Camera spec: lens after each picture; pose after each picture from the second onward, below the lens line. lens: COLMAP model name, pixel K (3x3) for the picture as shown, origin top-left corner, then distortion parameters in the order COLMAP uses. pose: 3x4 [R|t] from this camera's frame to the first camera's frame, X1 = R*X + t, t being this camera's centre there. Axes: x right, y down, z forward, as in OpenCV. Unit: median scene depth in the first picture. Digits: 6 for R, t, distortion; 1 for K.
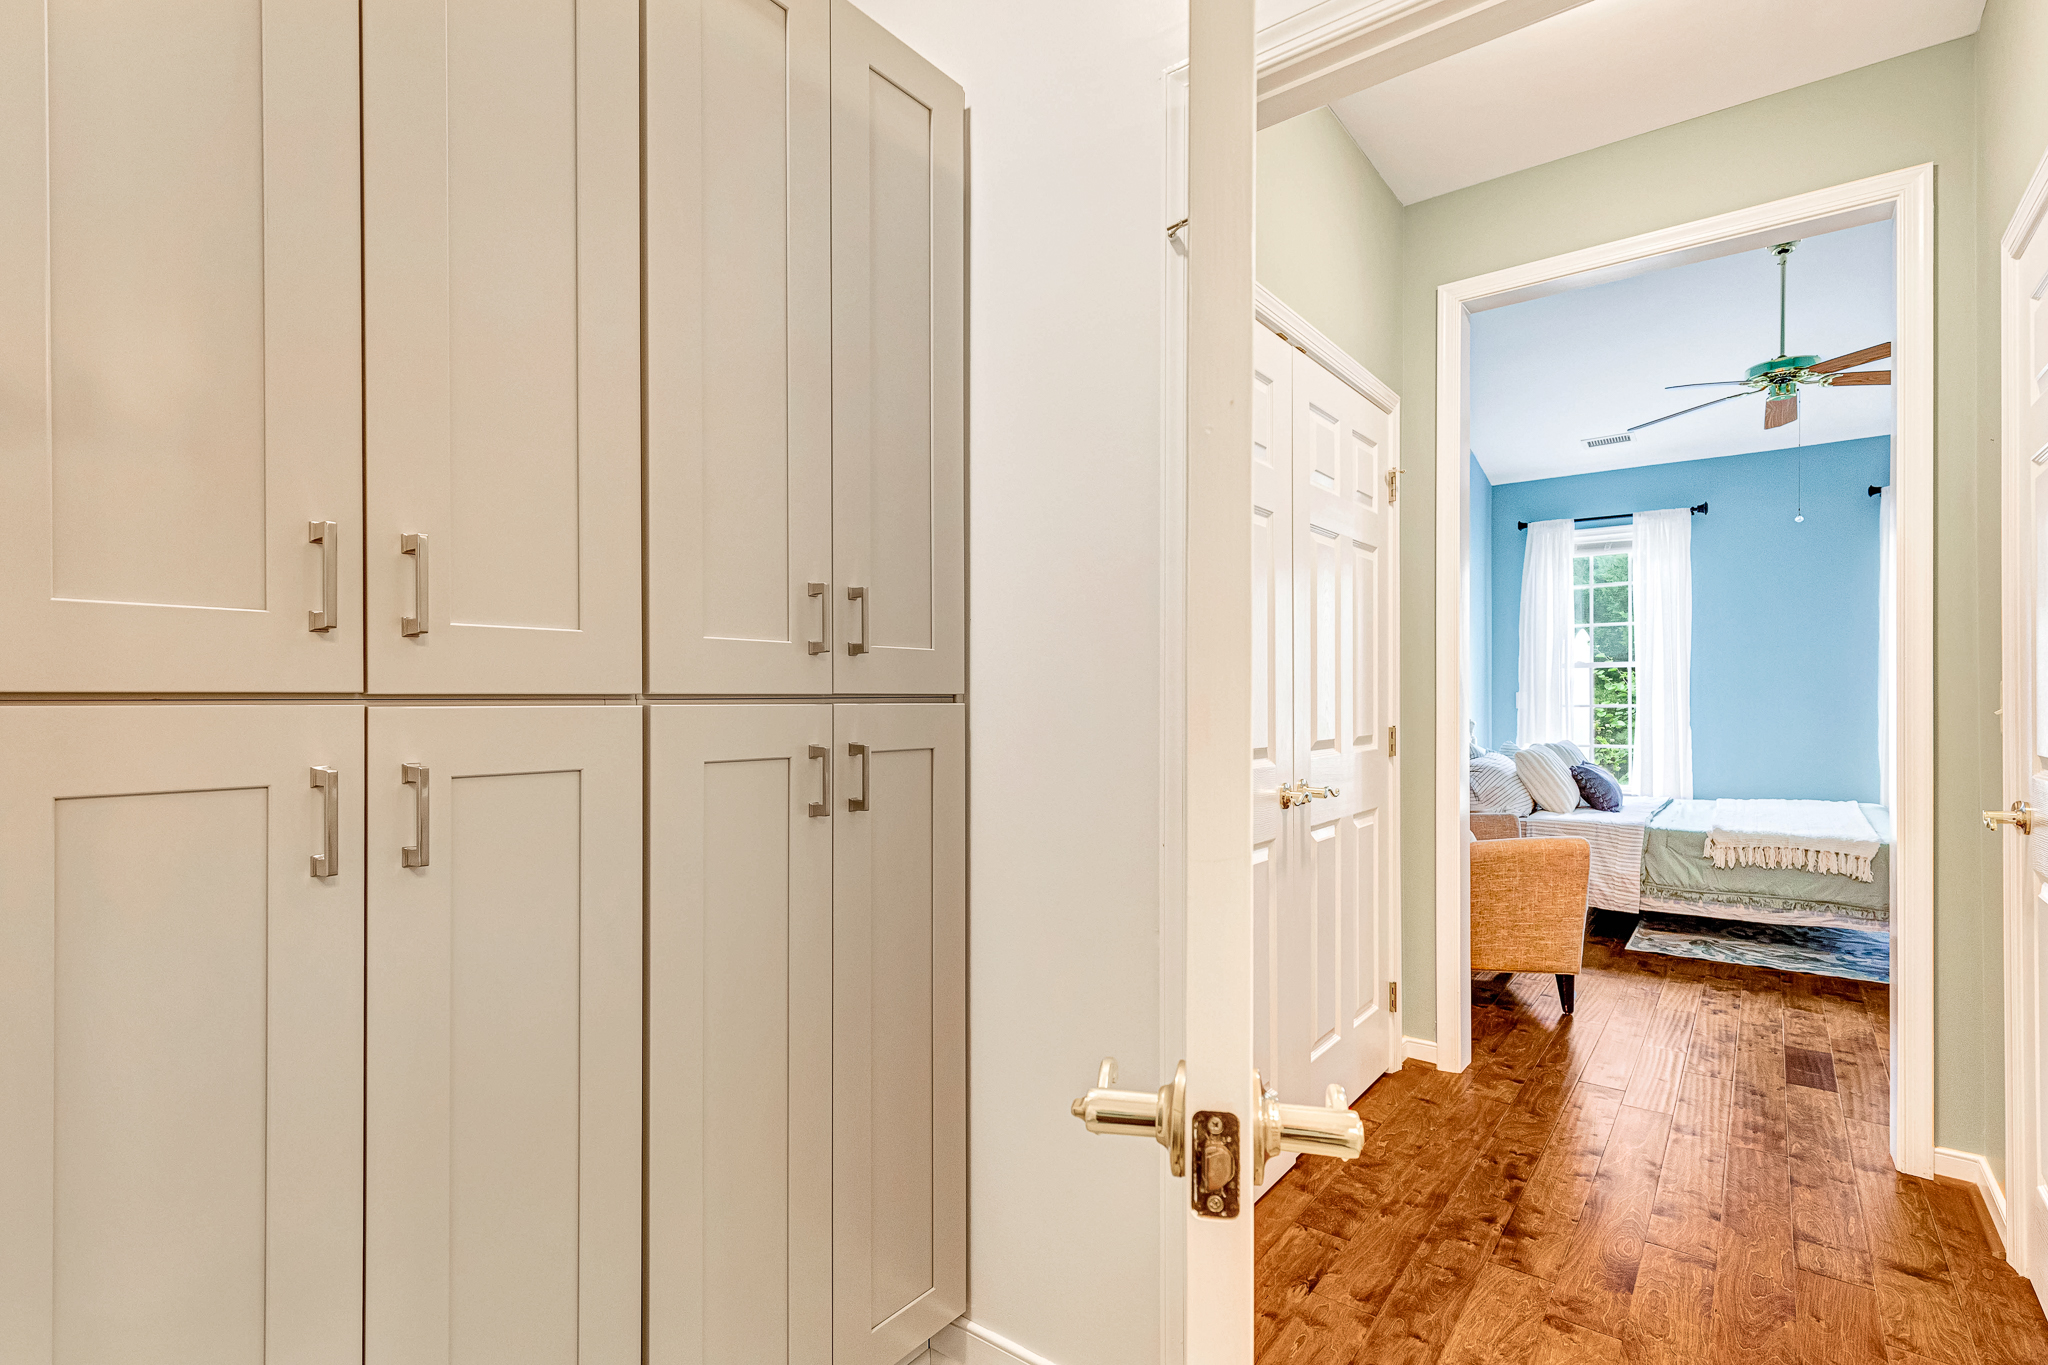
lens RADIAL K [[976.1, 0, 1026.8], [0, 976.1, 699.2], [0, 0, 1]] dist [0.012610, -0.000581]
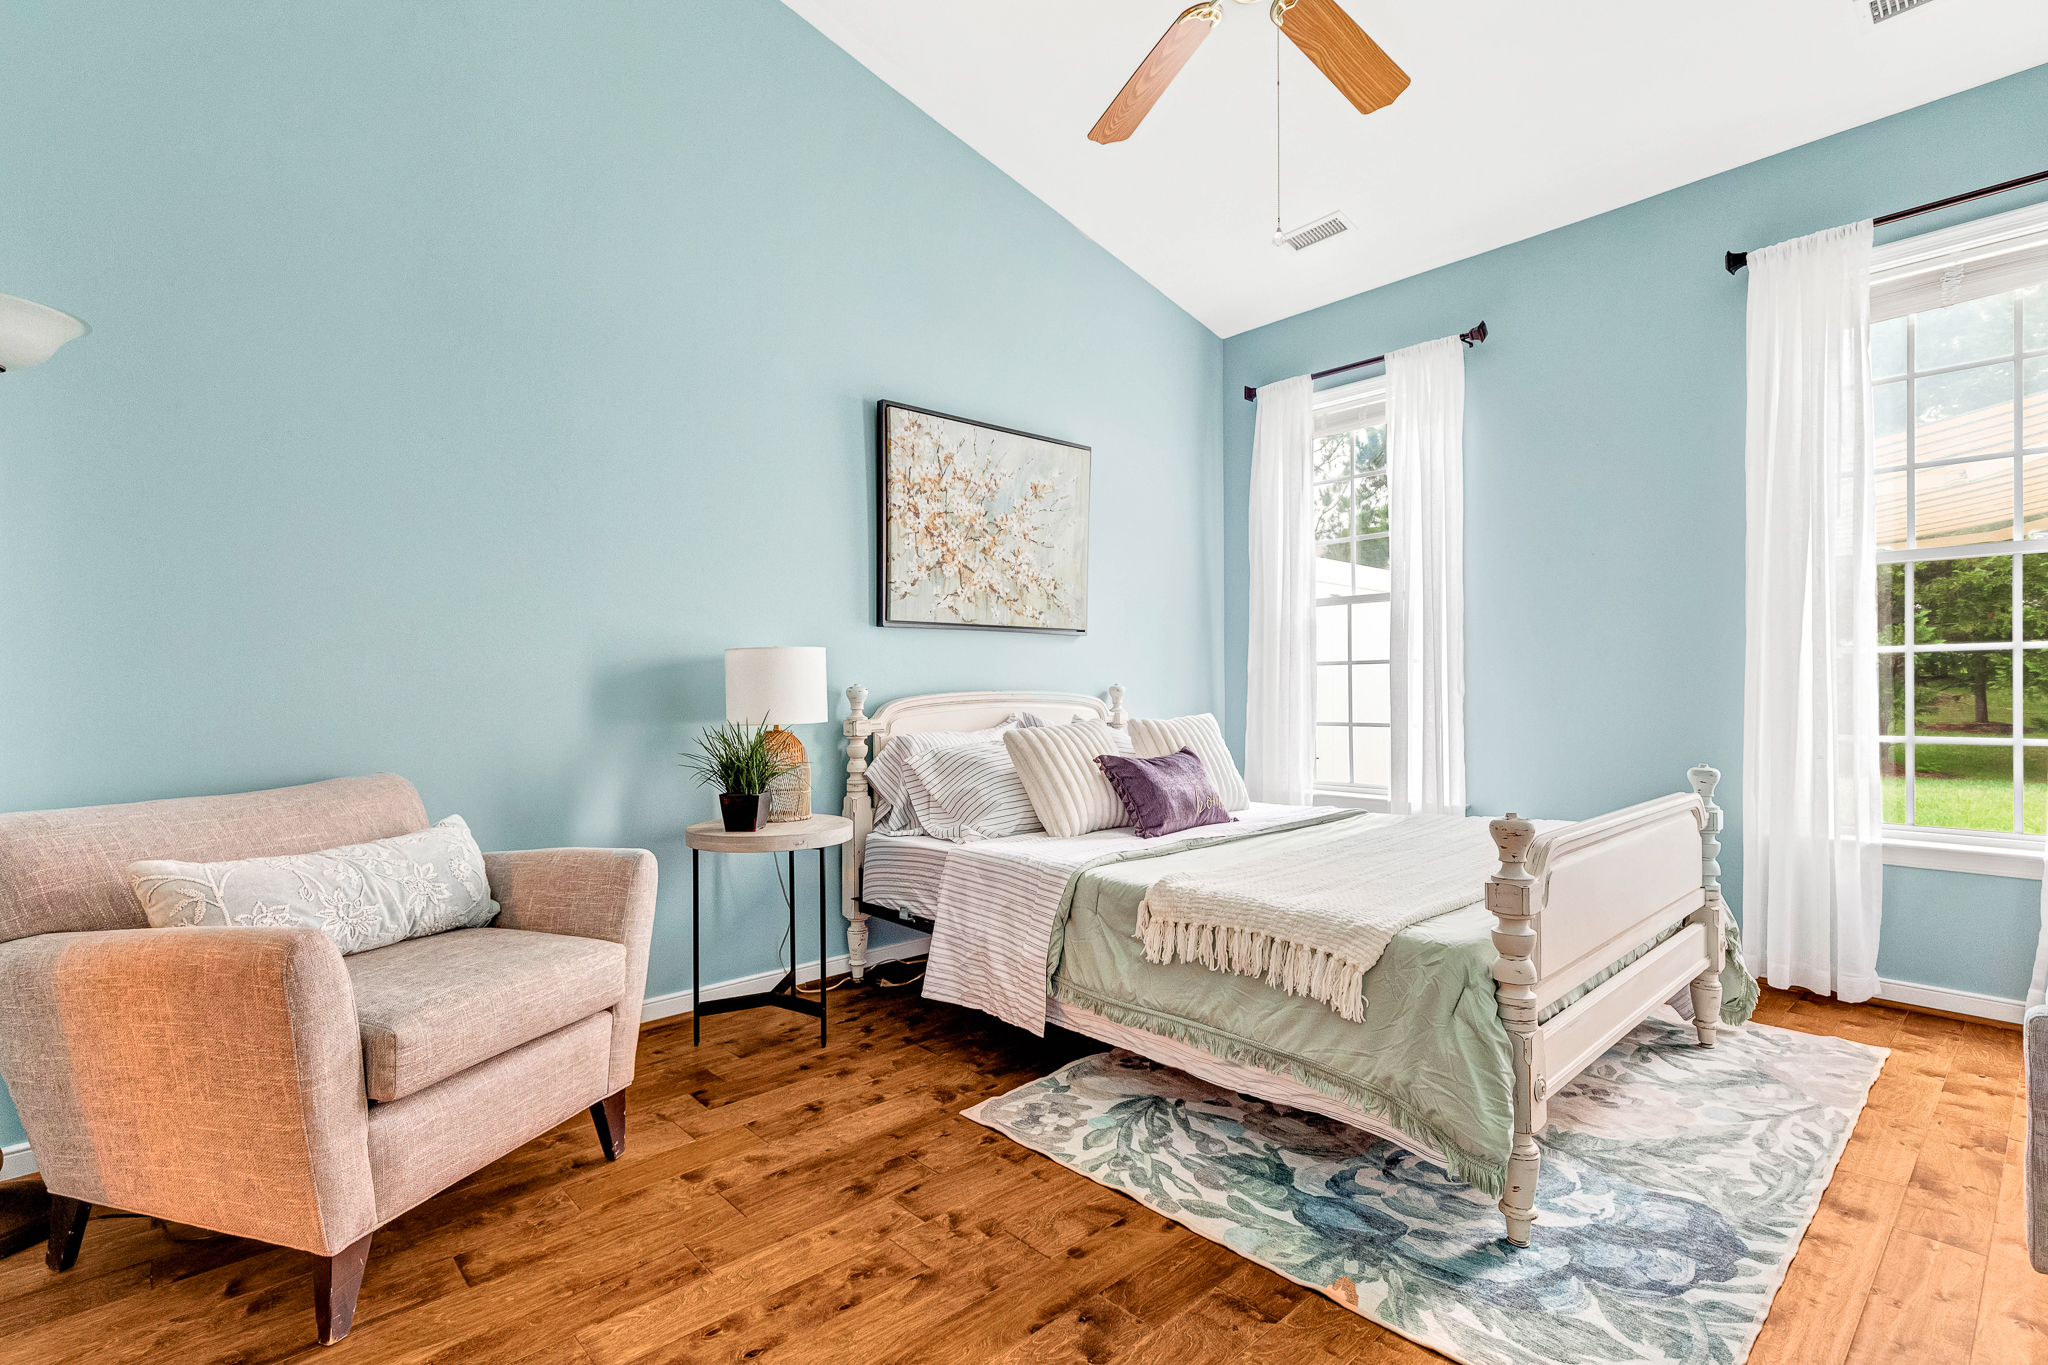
lens RADIAL K [[971.8, 0, 1017.6], [0, 971.8, 685.6], [0, 0, 1]] dist [0.009236, 0.000099]
pose [[0.984128, -0.006896, -0.177325, 0.775221], [0.007333, 0.999971, 0.001809, 0.031305], [0.177307, -0.003081, 0.984151, 0.534388]]
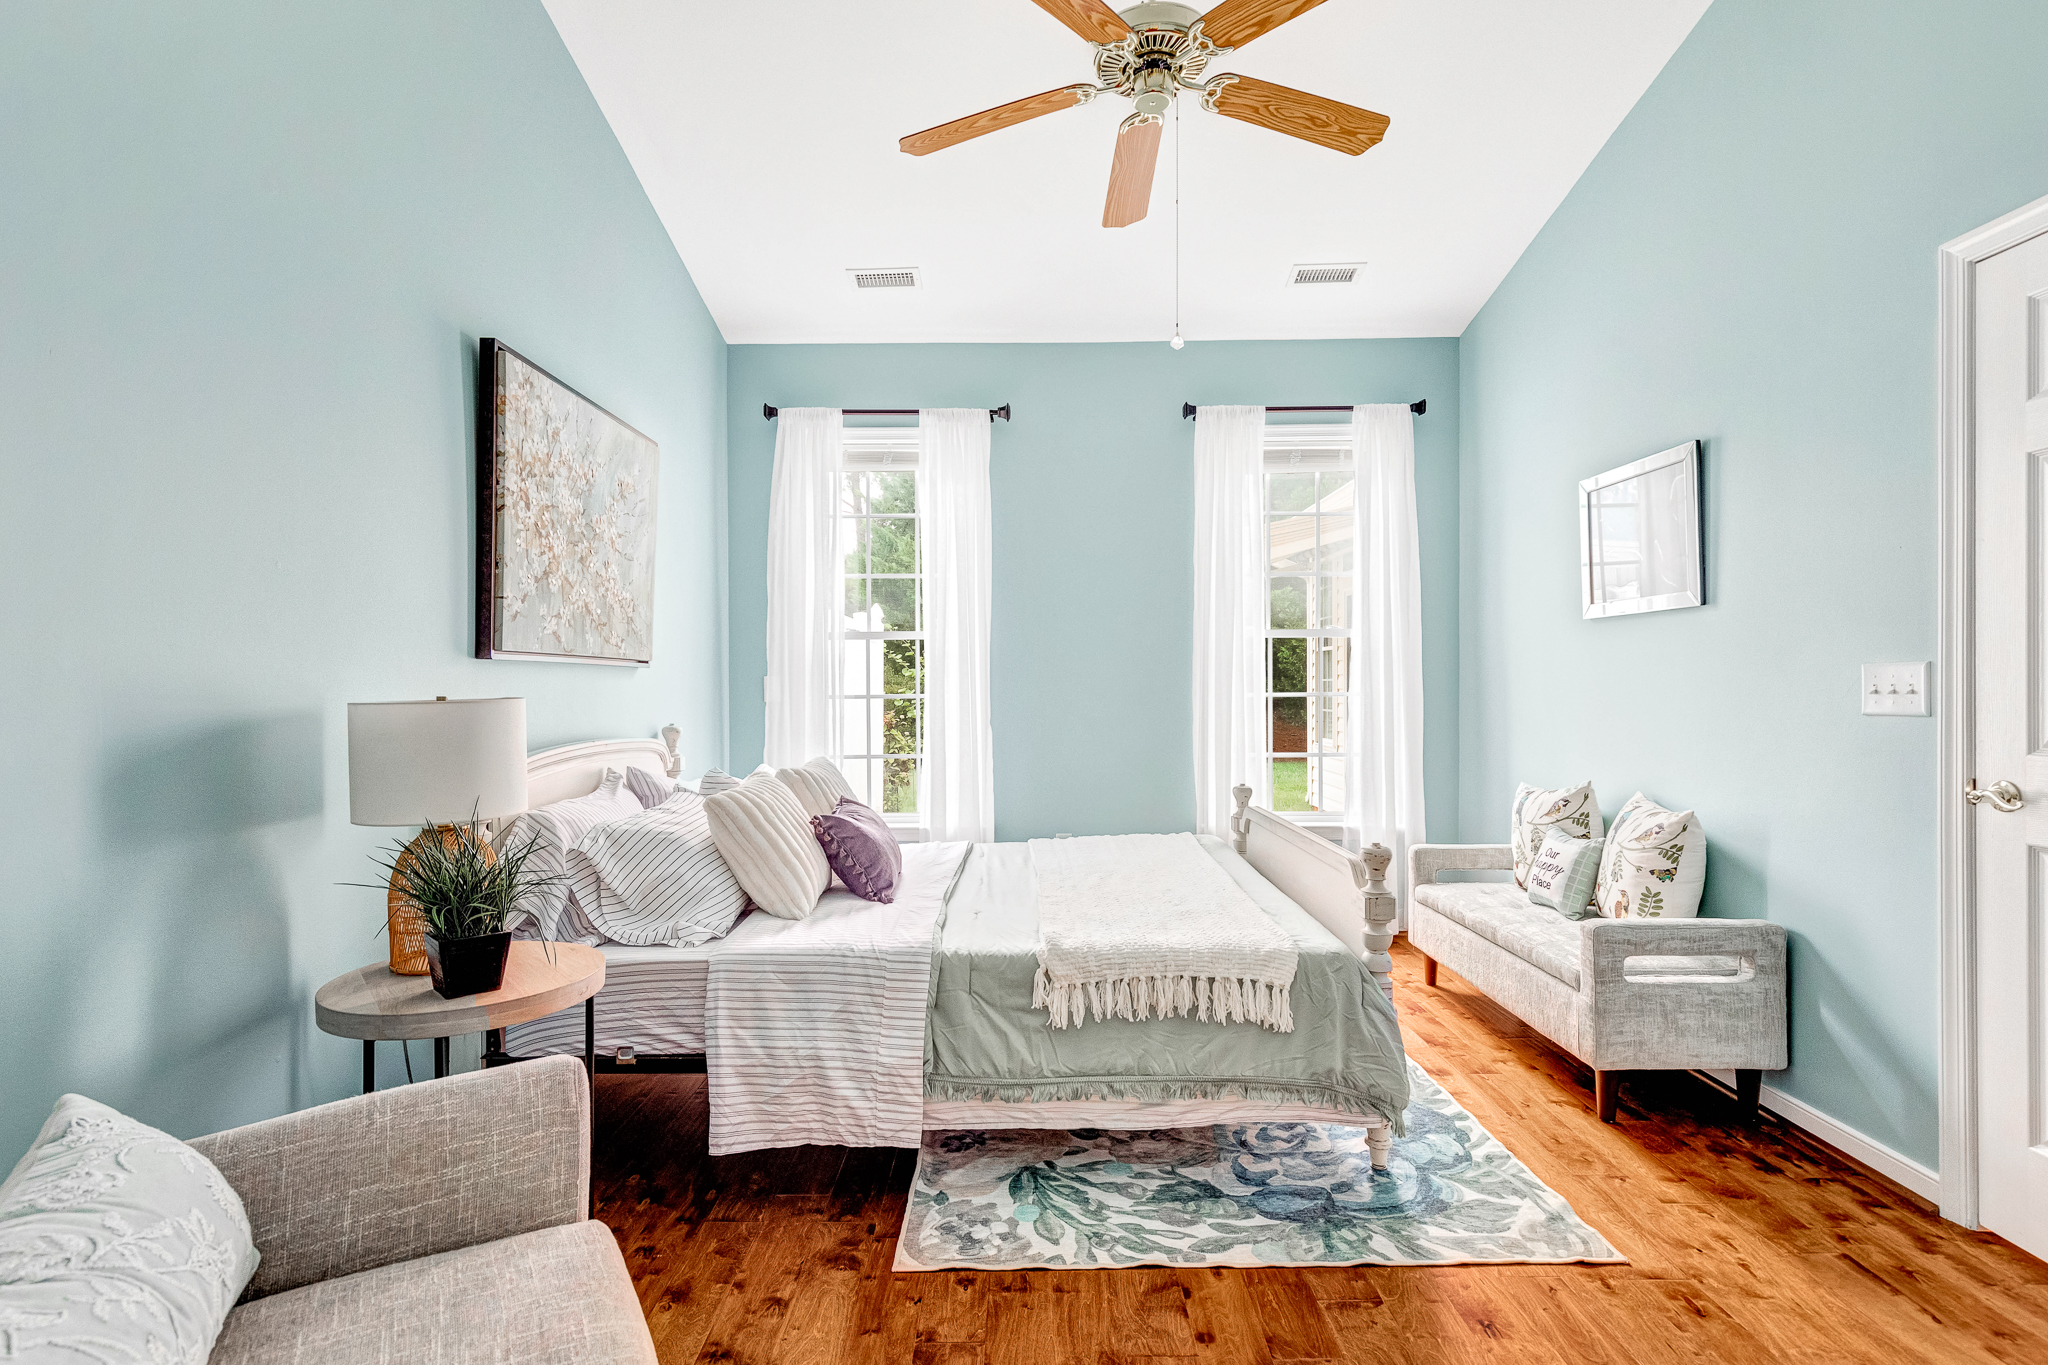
lens RADIAL K [[981.1, 0, 1035.9], [0, 981.1, 686.1], [0, 0, 1]] dist [0.012823, 0.000378]
pose [[0.789716, -0.002352, 0.613468, 0.419977], [0.002594, 0.999997, 0.000495, -0.000981], [-0.613467, 0.001200, 0.789719, 0.658887]]
